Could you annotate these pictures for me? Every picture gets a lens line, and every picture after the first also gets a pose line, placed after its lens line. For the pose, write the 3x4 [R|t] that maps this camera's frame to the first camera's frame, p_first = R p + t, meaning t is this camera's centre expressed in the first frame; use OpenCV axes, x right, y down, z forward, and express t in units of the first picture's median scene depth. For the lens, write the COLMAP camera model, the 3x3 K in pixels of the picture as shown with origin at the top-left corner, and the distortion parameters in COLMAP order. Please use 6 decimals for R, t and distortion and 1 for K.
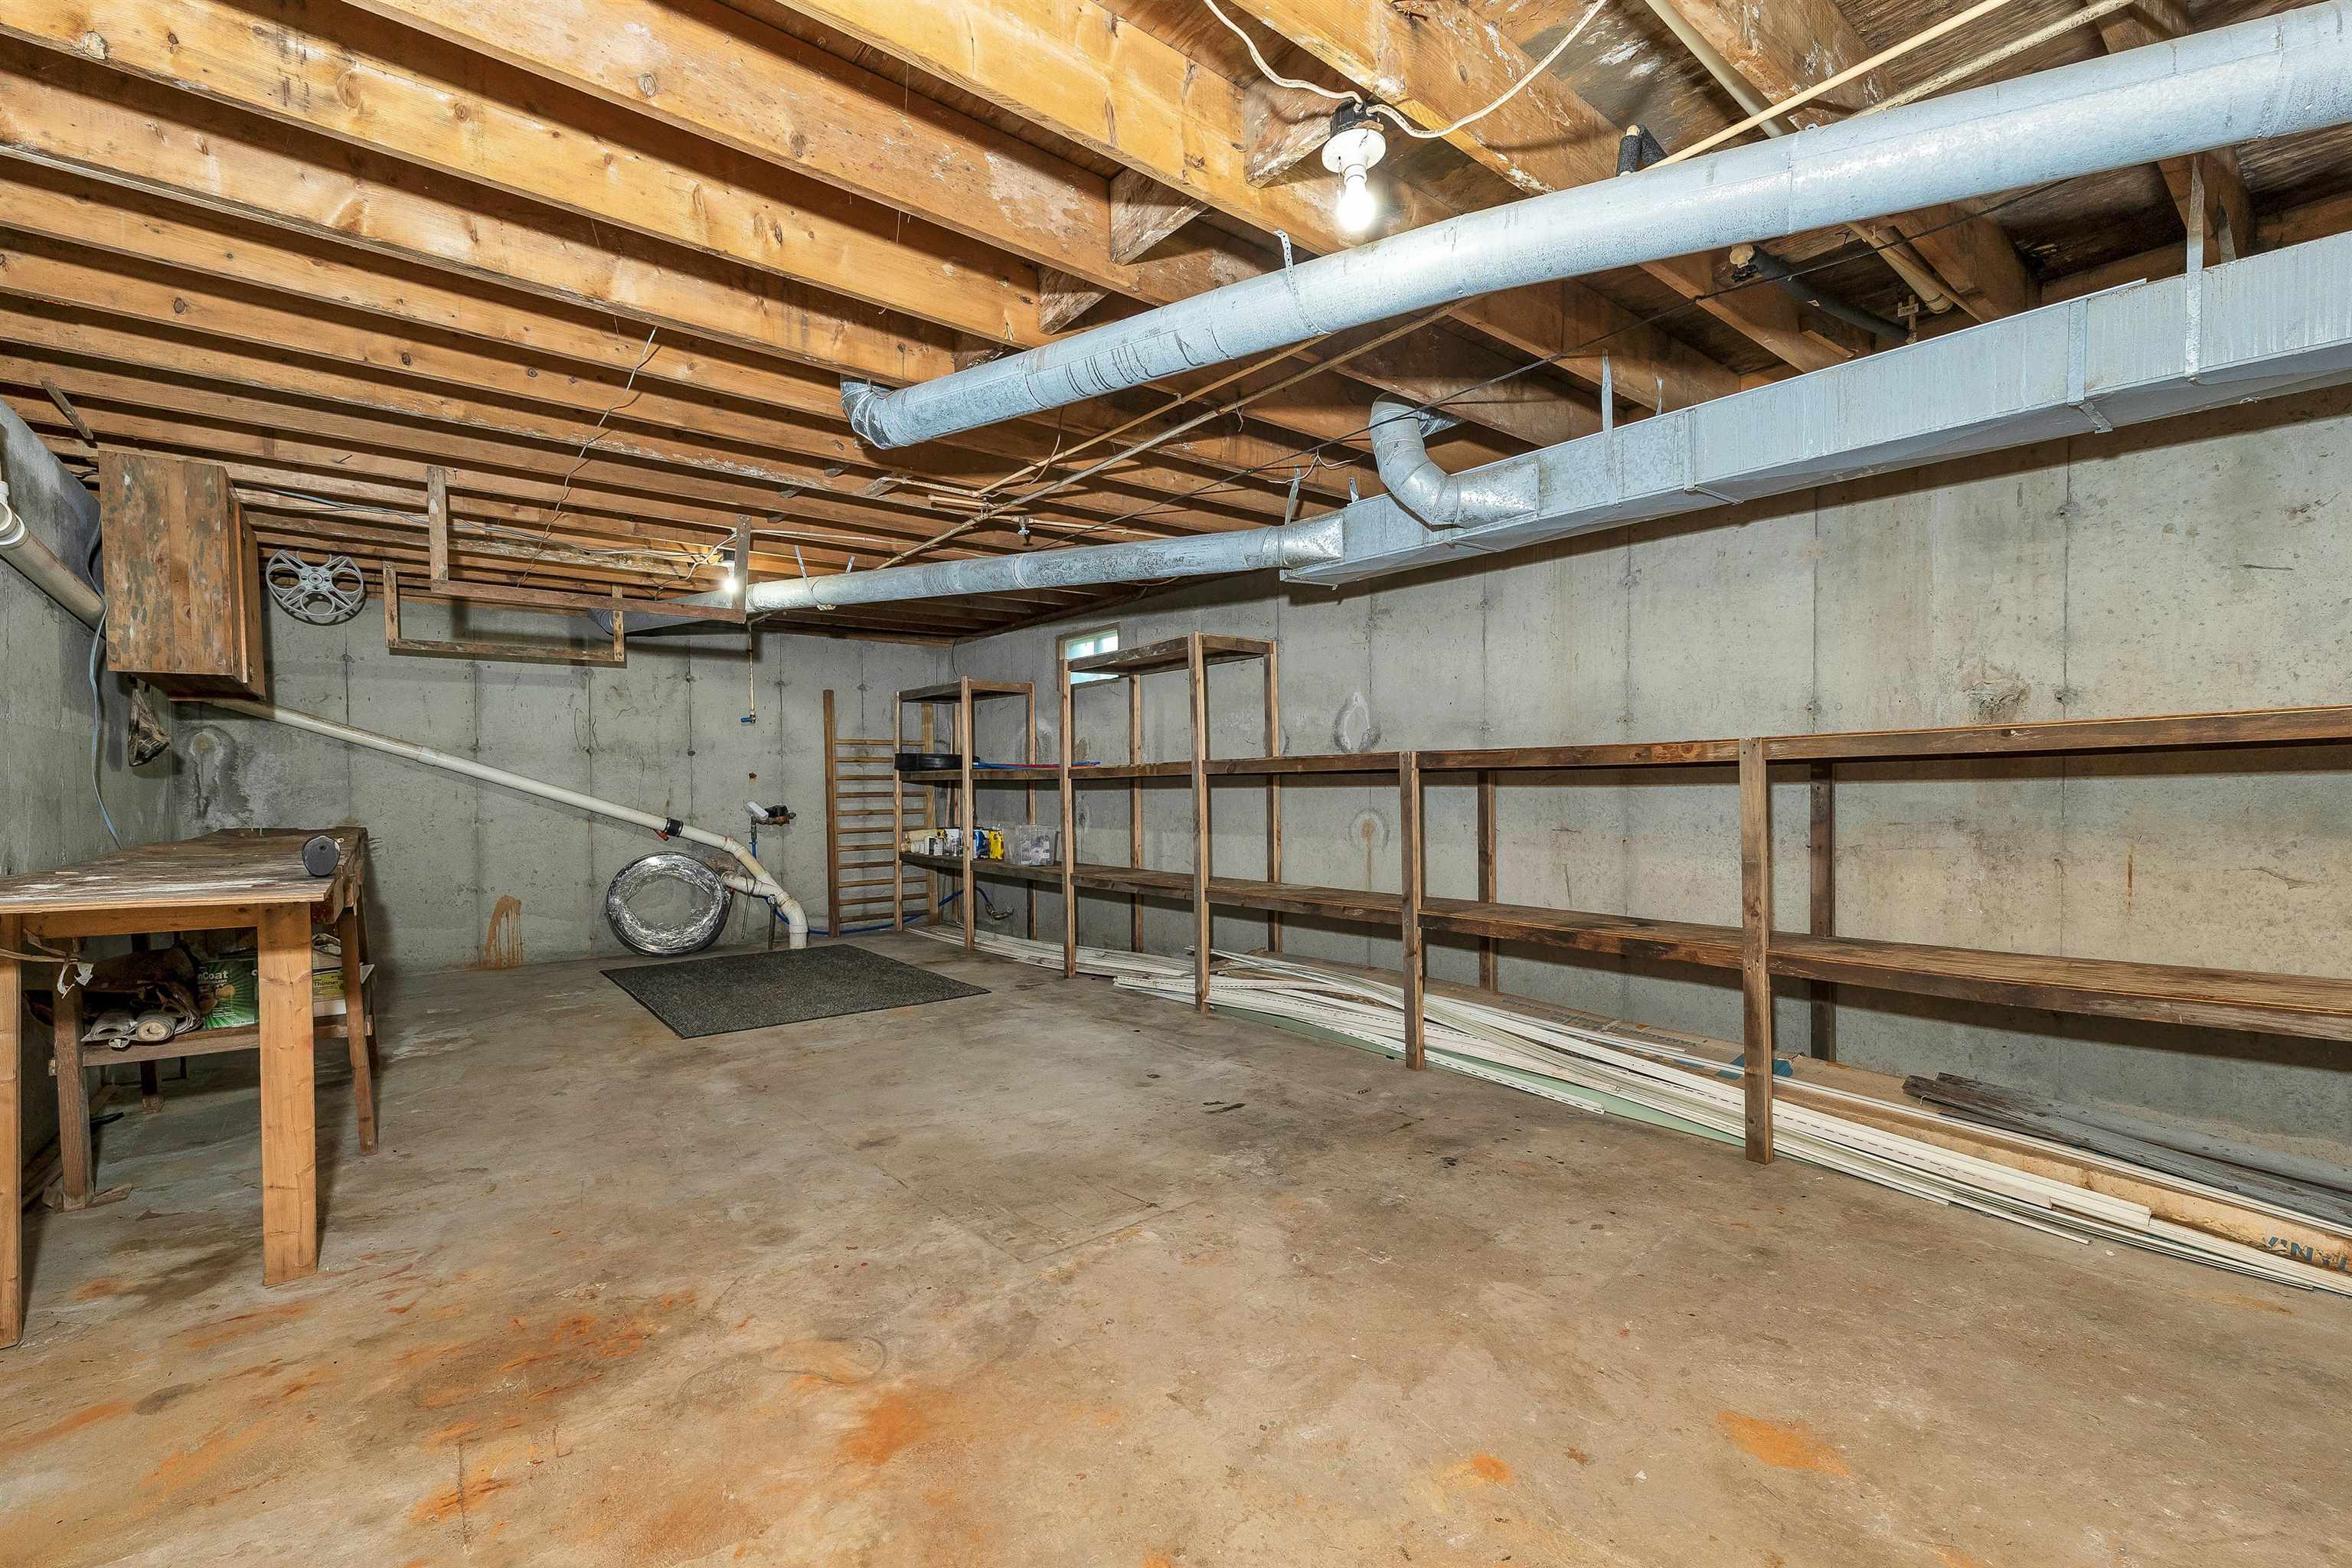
lens RADIAL K [[1005.8, 0, 1169.0], [0, 1005.8, 798.5], [0, 0, 1]] dist [0.002067, 0.000325]
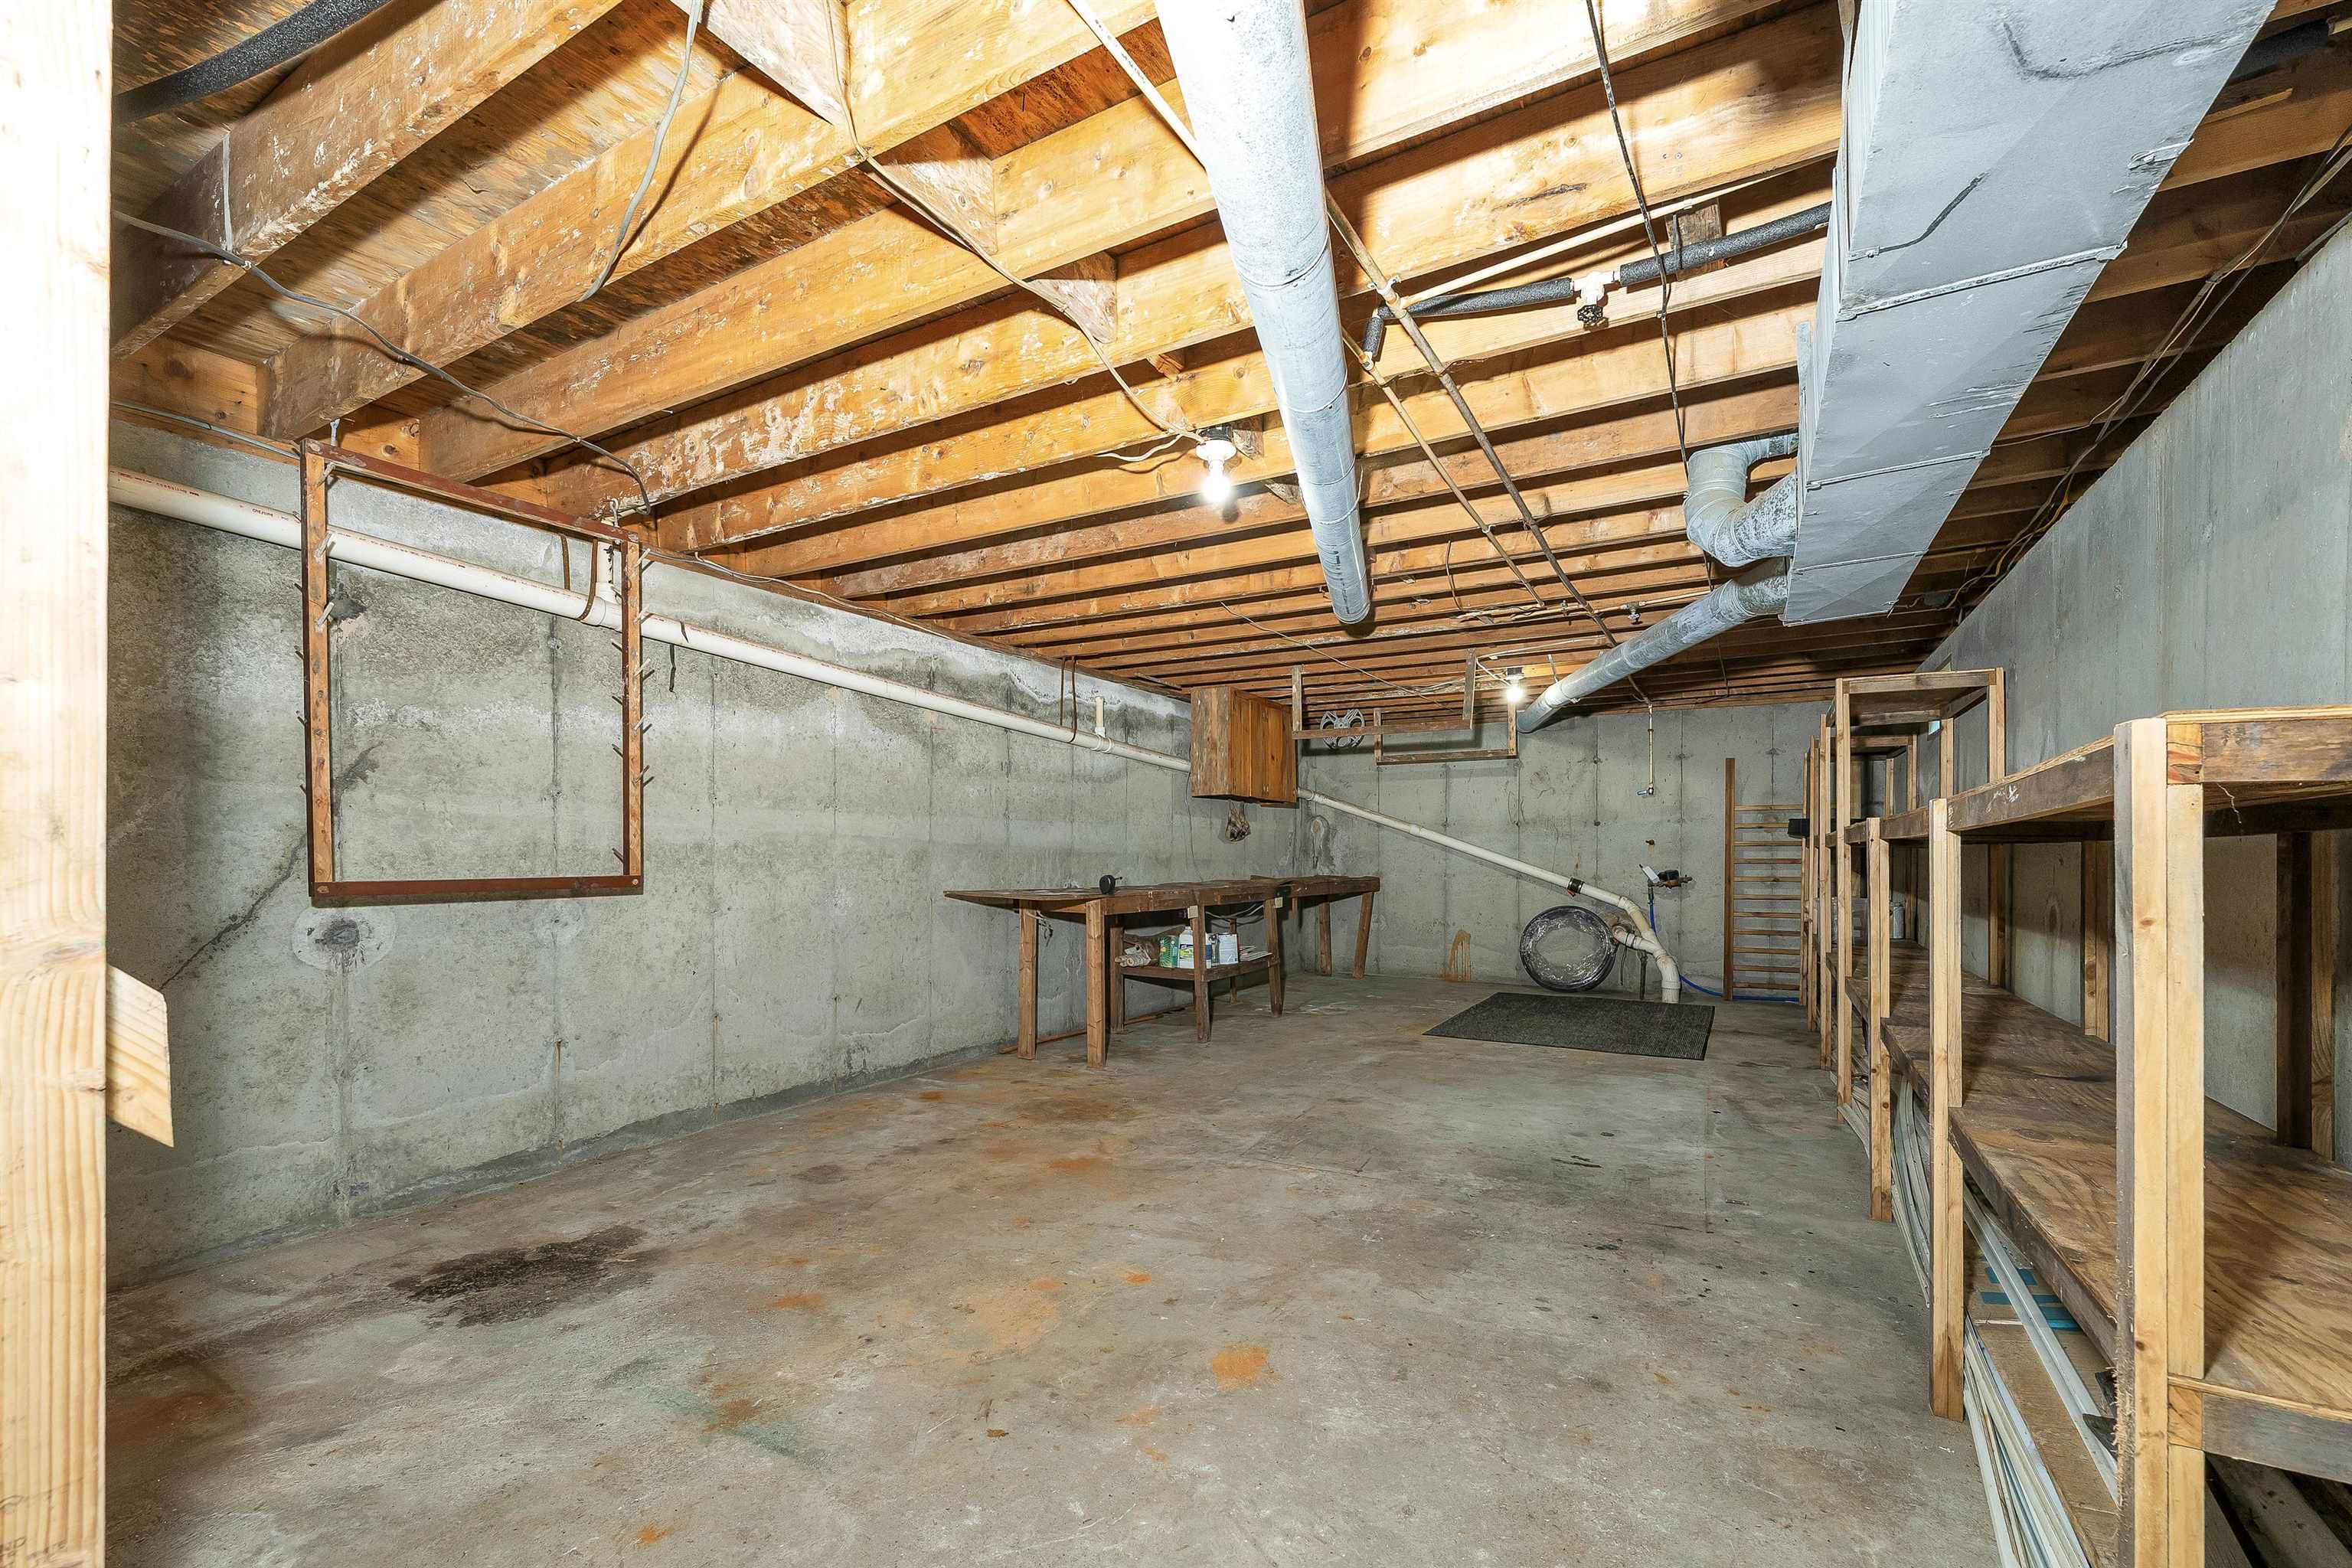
lens RADIAL K [[1023.4, 0, 1180.3], [0, 1023.4, 876.2], [0, 0, 1]] dist [0.000605, 0.000088]
pose [[0.360495, 0.029737, -0.932287, 0.806619], [-0.013413, 0.999554, 0.026696, -0.015915], [0.932665, 0.002881, 0.360733, 0.196455]]
